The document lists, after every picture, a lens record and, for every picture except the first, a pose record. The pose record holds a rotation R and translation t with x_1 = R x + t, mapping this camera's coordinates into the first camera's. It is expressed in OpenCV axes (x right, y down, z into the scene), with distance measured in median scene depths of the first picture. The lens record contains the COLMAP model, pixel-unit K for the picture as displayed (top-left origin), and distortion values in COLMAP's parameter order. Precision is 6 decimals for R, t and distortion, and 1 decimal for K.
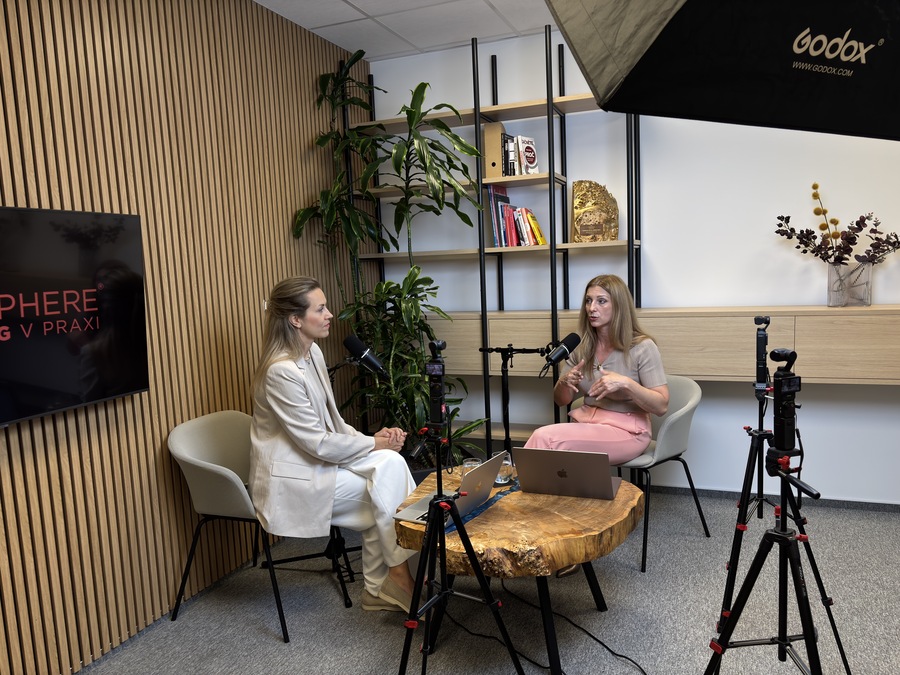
lens RADIAL K [[675.0, 0, 443.9], [0, 675.0, 332.9], [0, 0, 1]] dist [-0.037714, 0.004133]
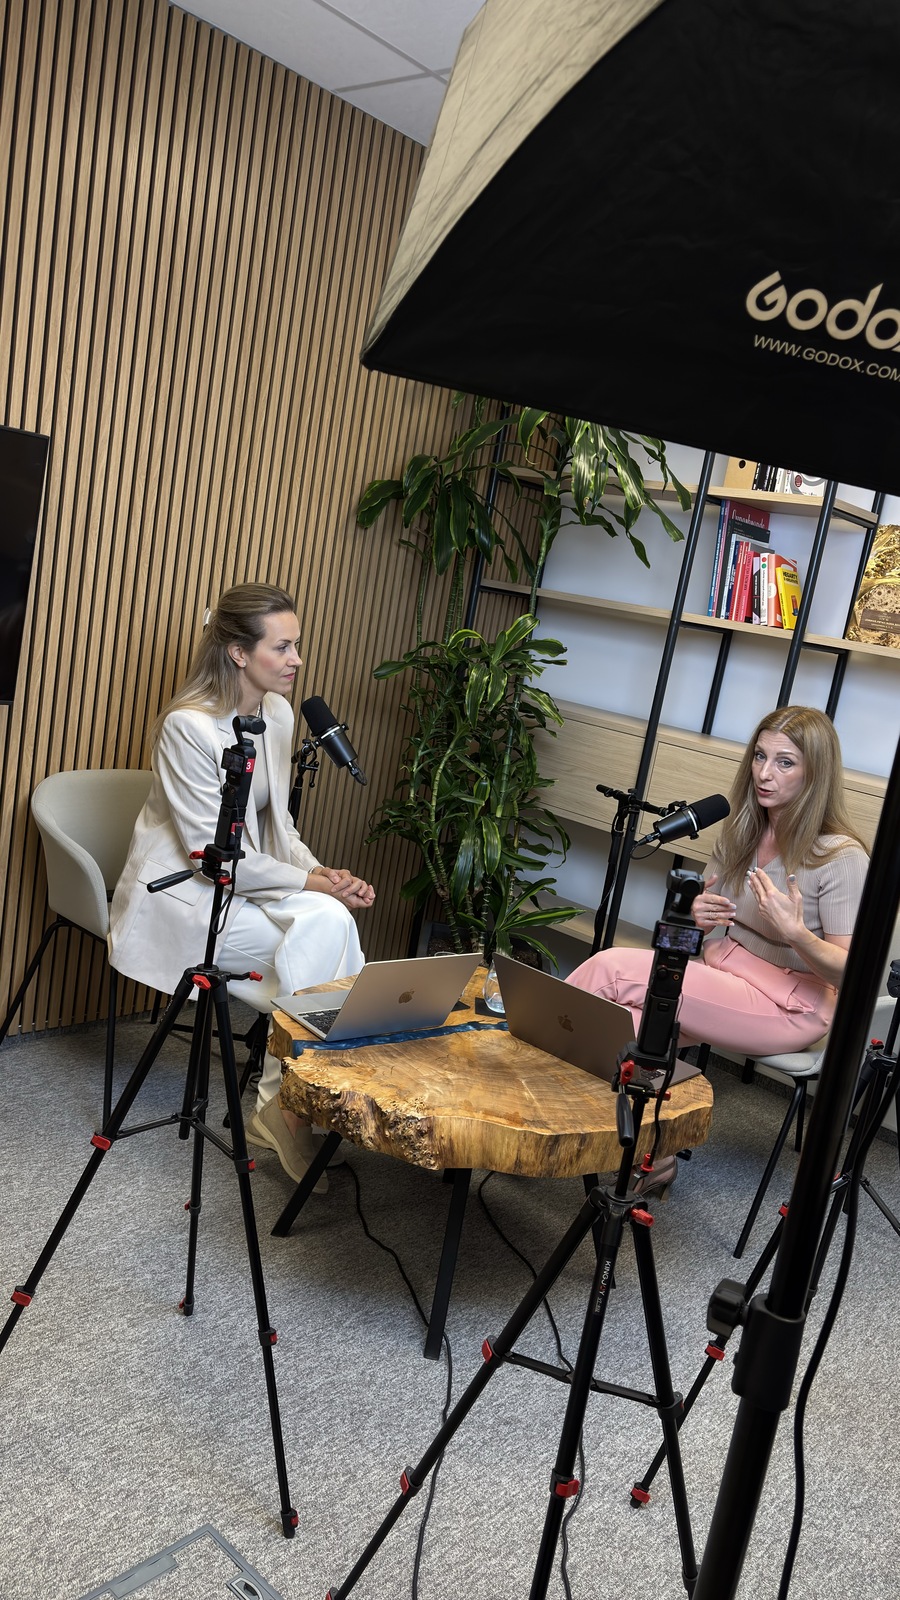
lens RADIAL K [[1206.8, 0, 461.8], [0, 1206.8, 810.8], [0, 0, 1]] dist [-0.033643, -0.004635]
pose [[0.917426, 0.261660, -0.299773, 0.290500], [-0.240068, 0.964794, 0.107424, -0.041200], [0.317328, -0.026588, 0.947943, 0.016400]]
